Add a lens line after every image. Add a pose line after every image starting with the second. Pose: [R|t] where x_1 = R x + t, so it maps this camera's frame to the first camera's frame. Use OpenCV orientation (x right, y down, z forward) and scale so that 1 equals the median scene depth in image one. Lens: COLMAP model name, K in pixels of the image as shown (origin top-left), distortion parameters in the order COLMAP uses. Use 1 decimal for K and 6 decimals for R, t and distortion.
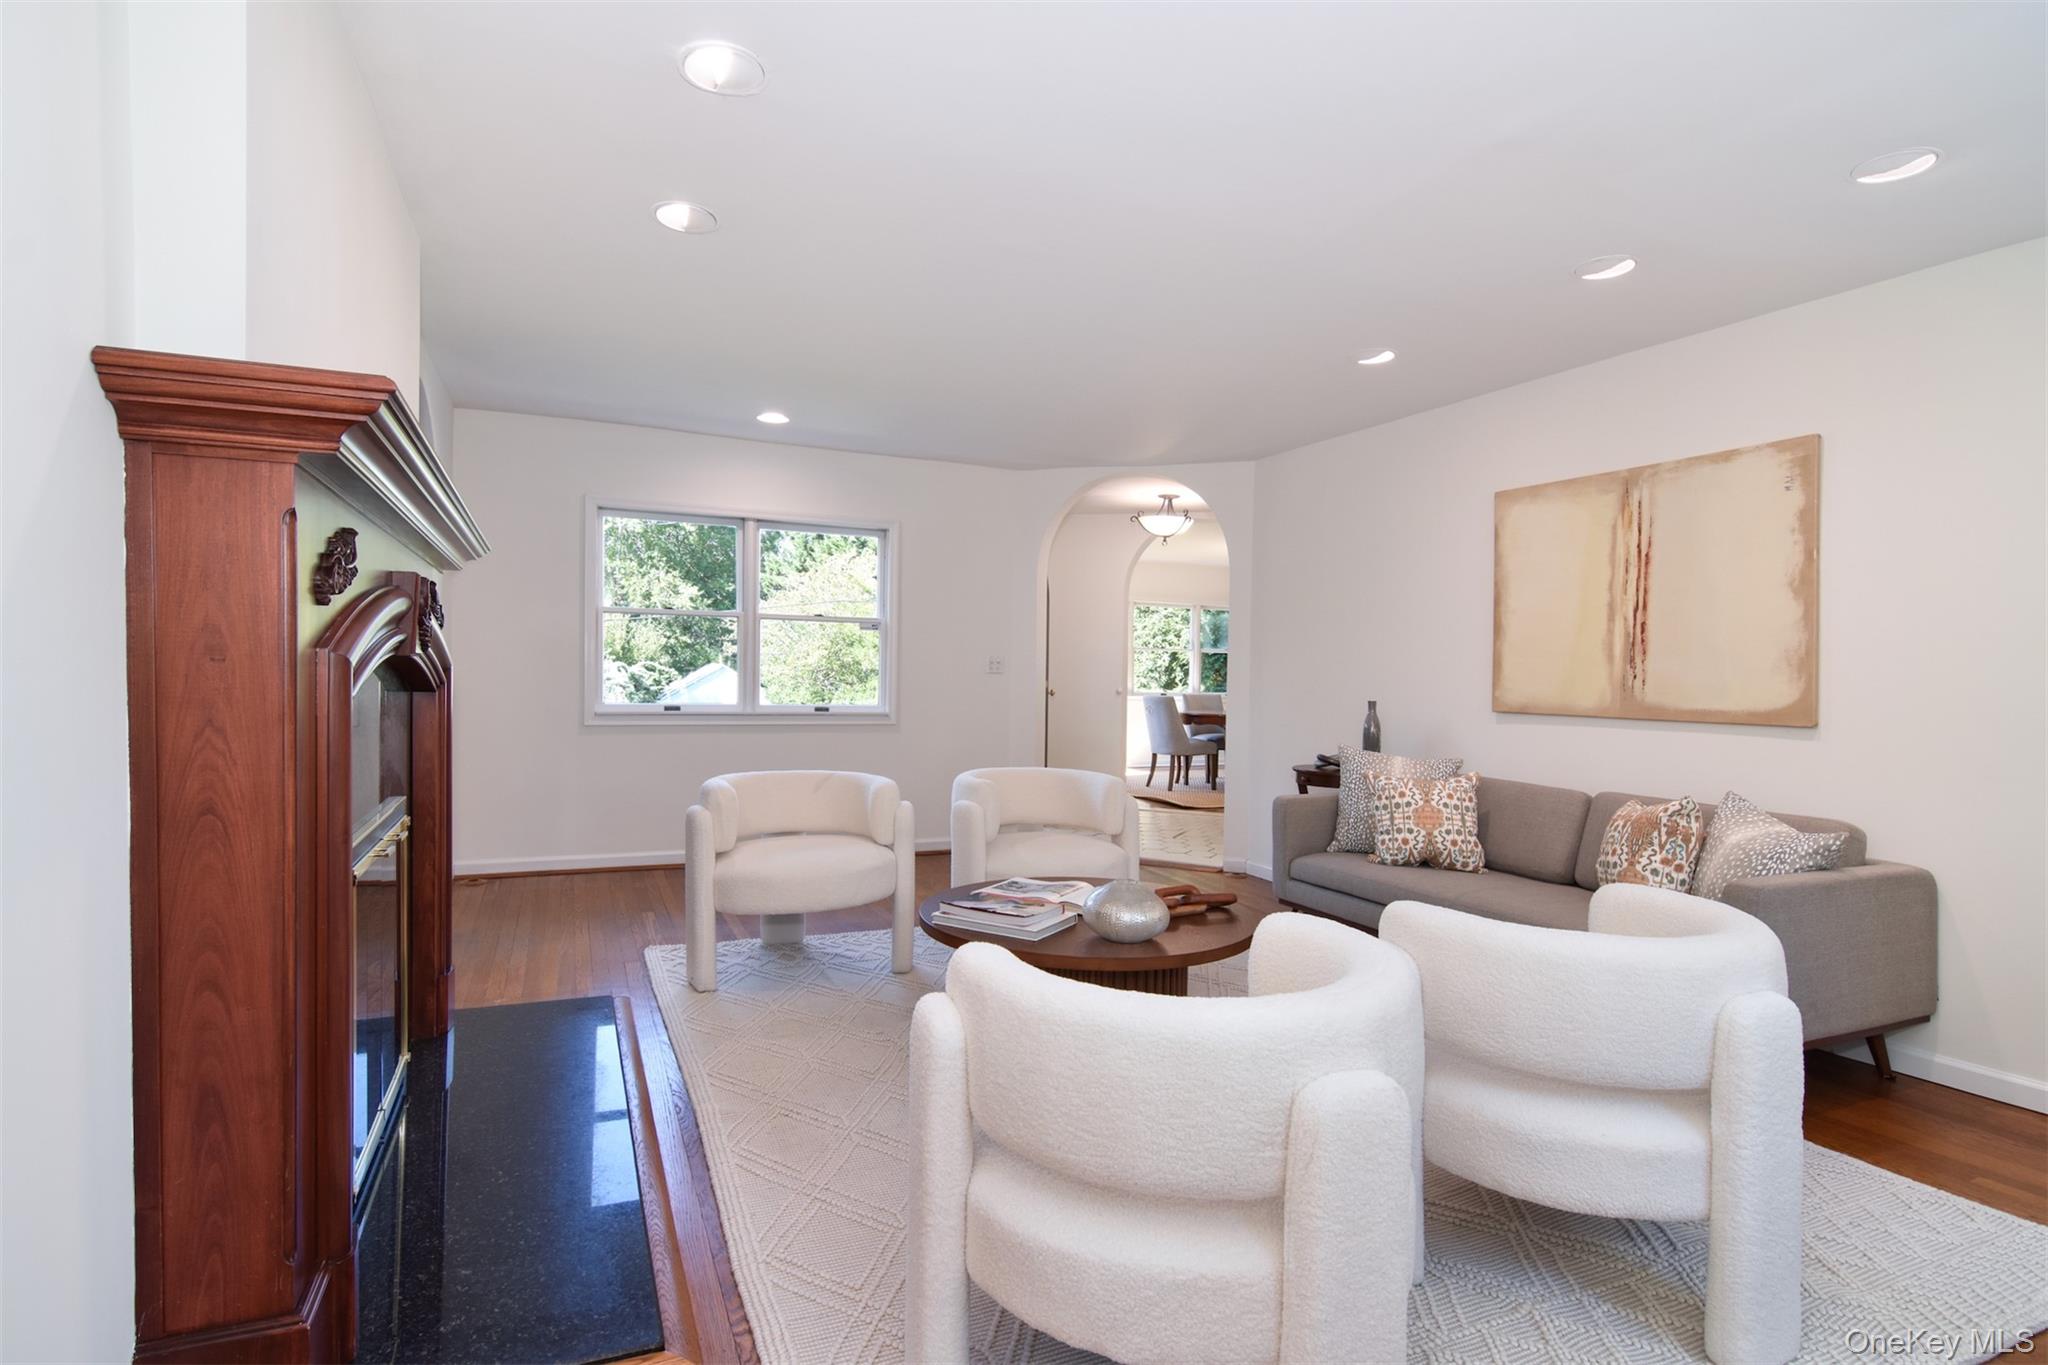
lens RADIAL K [[1033.6, 0, 1015.7], [0, 1033.6, 690.4], [0, 0, 1]] dist [0.010009, -0.016021]
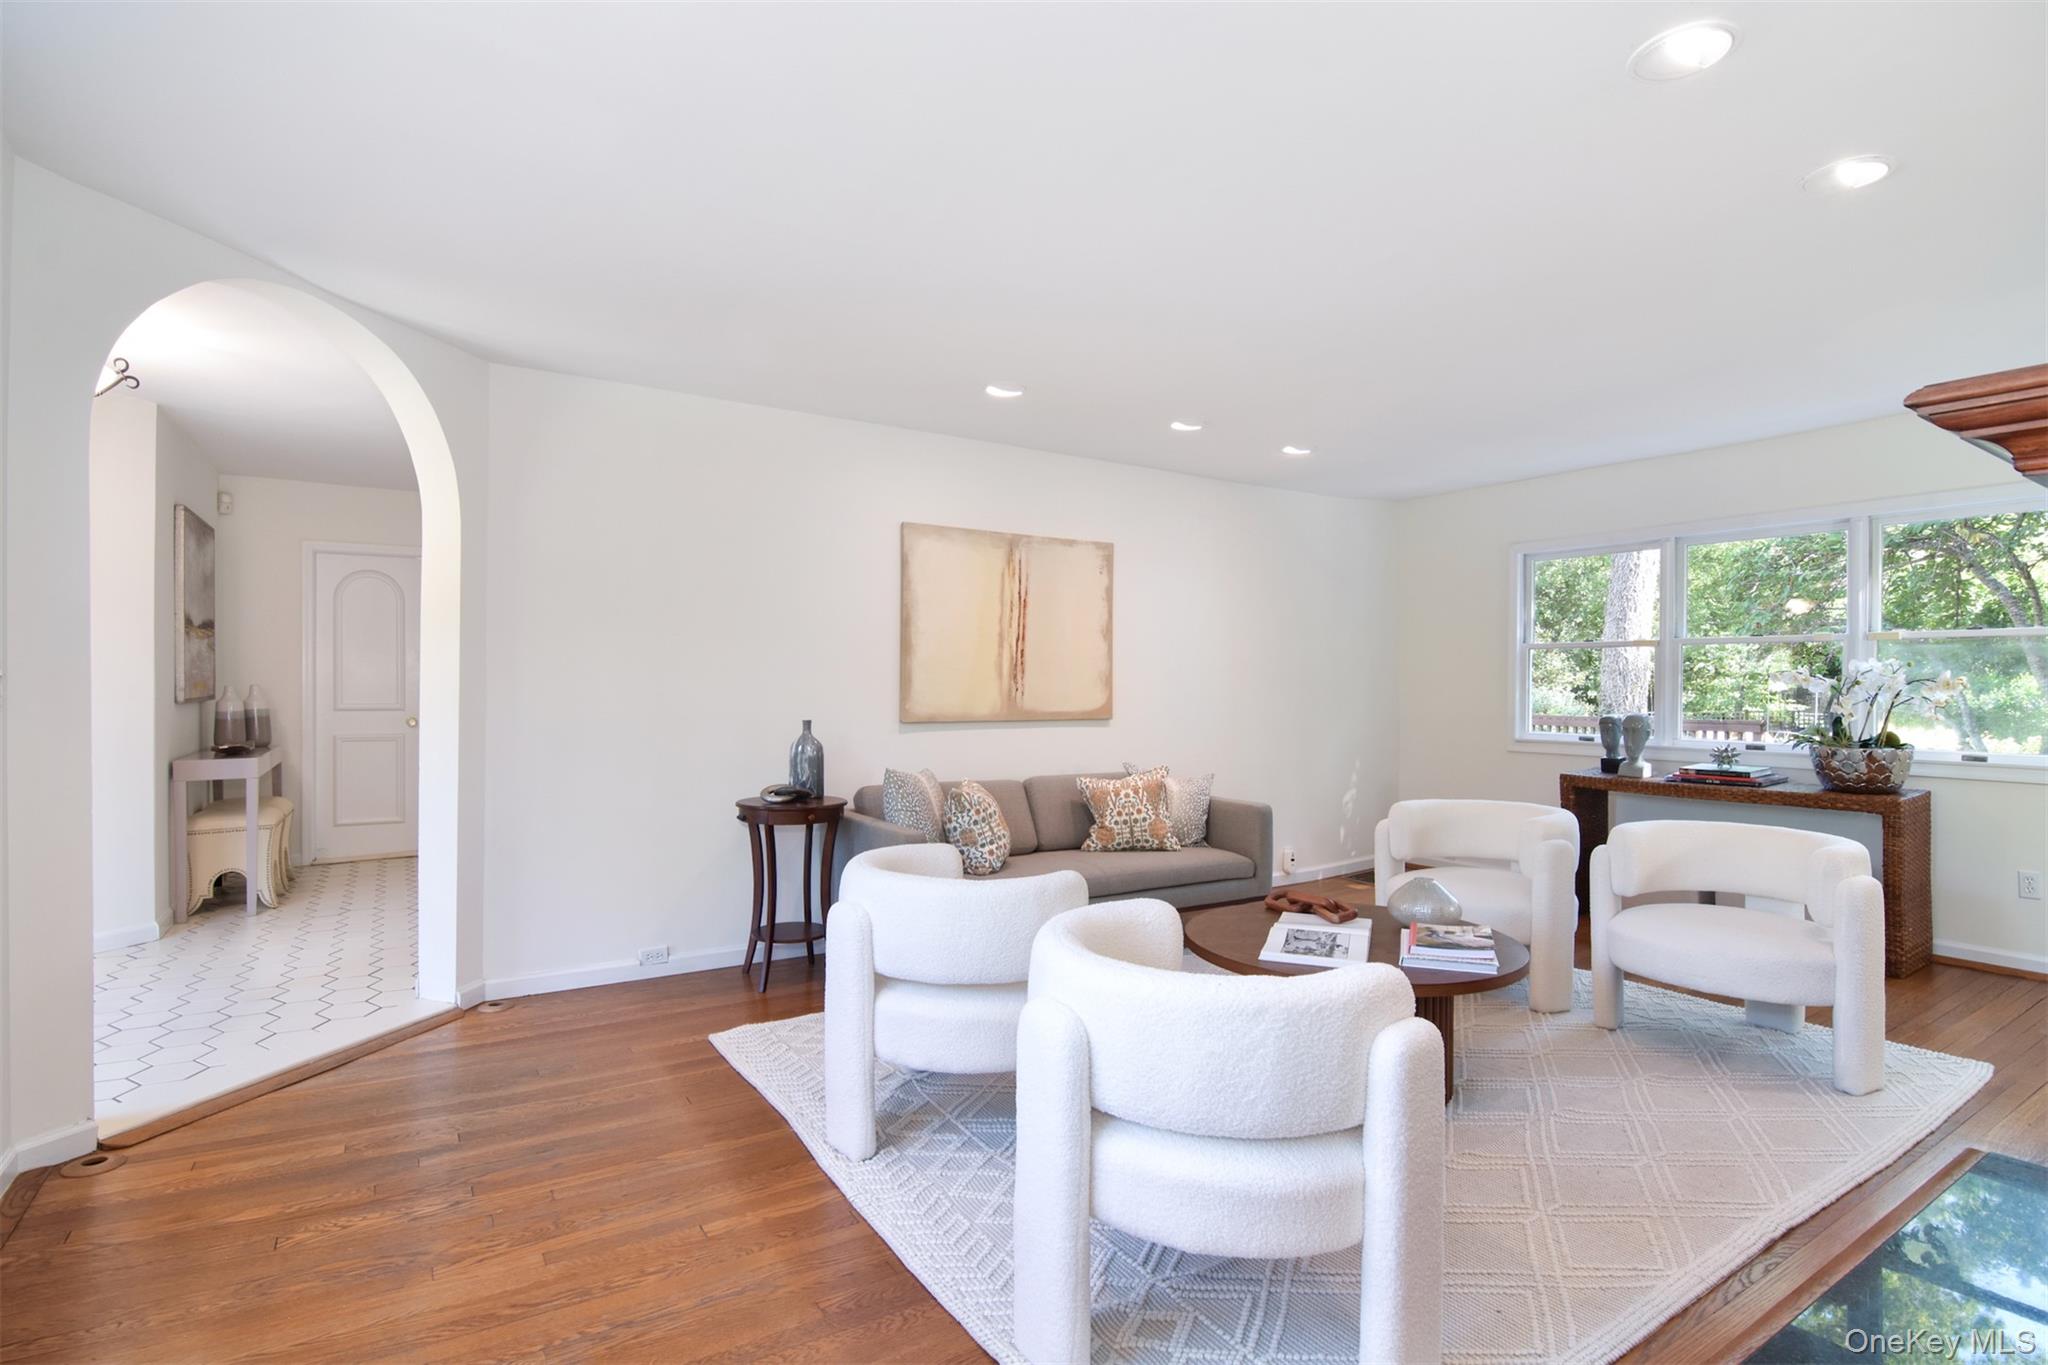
lens RADIAL K [[1033.6, 0, 1022.3], [0, 1033.6, 672.1], [0, 0, 1]] dist [0.010009, -0.016021]
pose [[-0.117349, -0.001007, 0.993090, -0.708882], [0.008891, 0.999958, 0.002065, -0.037807], [-0.993051, 0.009071, -0.117335, 1.115845]]
